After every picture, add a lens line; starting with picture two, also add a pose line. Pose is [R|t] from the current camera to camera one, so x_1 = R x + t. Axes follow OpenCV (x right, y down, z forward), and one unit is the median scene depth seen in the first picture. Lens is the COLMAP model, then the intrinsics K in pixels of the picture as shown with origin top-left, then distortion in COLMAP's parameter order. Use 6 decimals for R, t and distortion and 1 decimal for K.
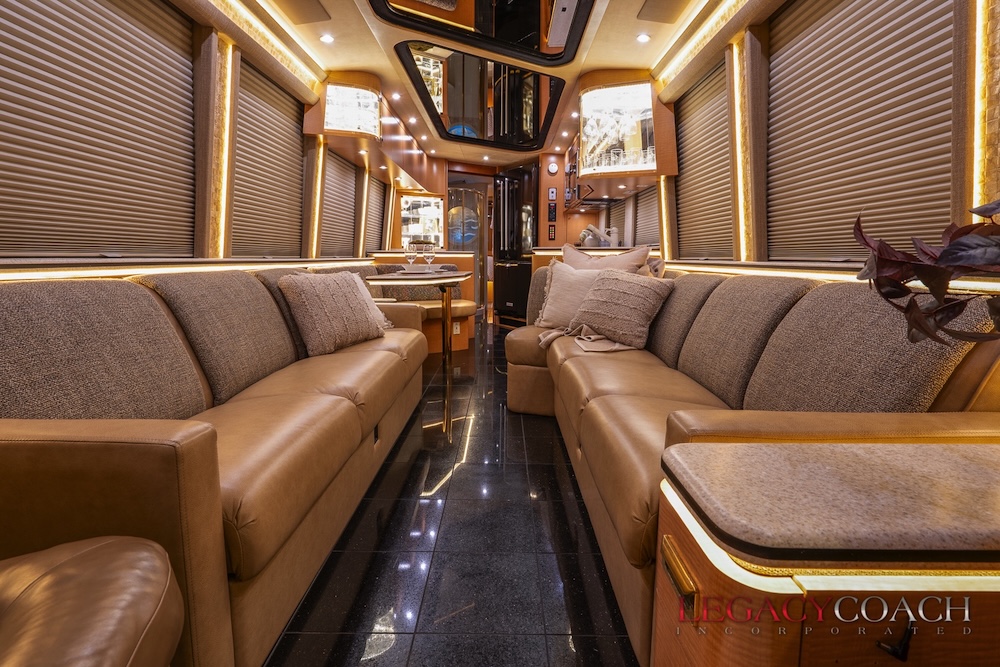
lens RADIAL K [[473.1, 0, 501.8], [0, 473.1, 313.9], [0, 0, 1]] dist [0.001921, 0.000644]
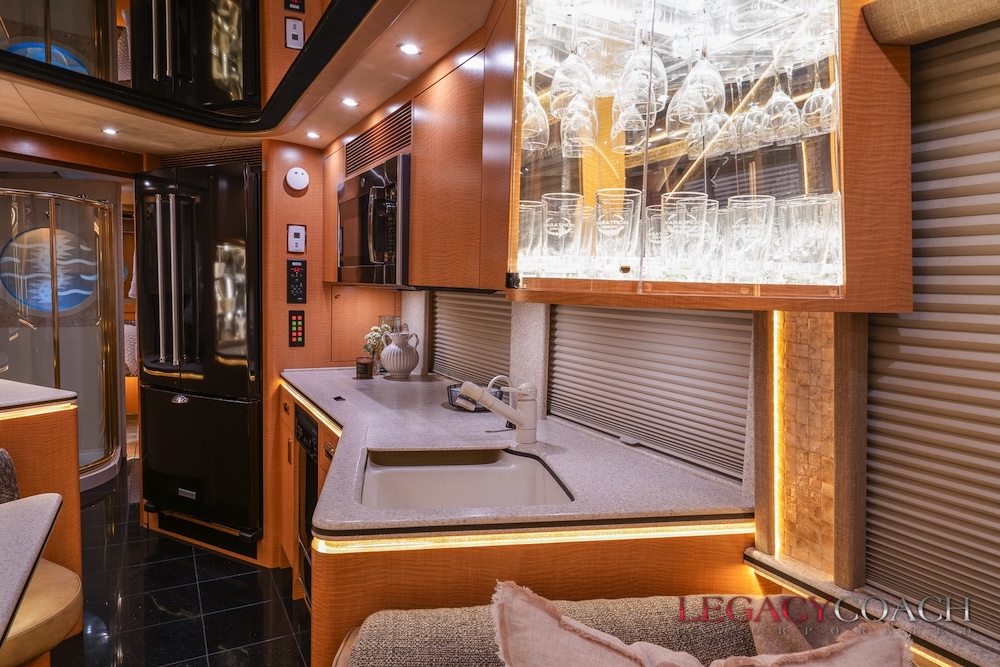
lens RADIAL K [[625.6, 0, 498.3], [0, 625.6, 341.5], [0, 0, 1]] dist [0.005597, 0.001703]
pose [[0.876130, -0.021882, 0.481578, -0.012203], [0.031333, 0.999442, -0.011592, -0.272876], [-0.481056, 0.025246, 0.876327, 0.774862]]
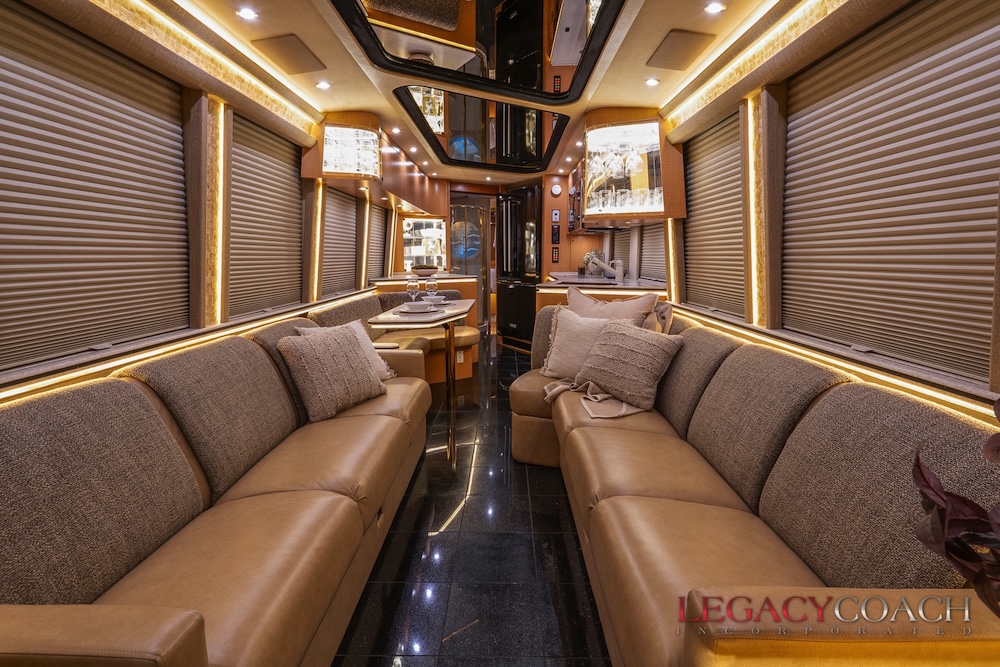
lens RADIAL K [[466.6, 0, 501.9], [0, 466.6, 327.1], [0, 0, 1]] dist [-0.000312, 0.000792]
pose [[0.999965, -0.005804, -0.005956, -0.002072], [0.006007, 0.999381, 0.034667, -0.101996], [0.005751, -0.034702, 0.999381, 0.030993]]
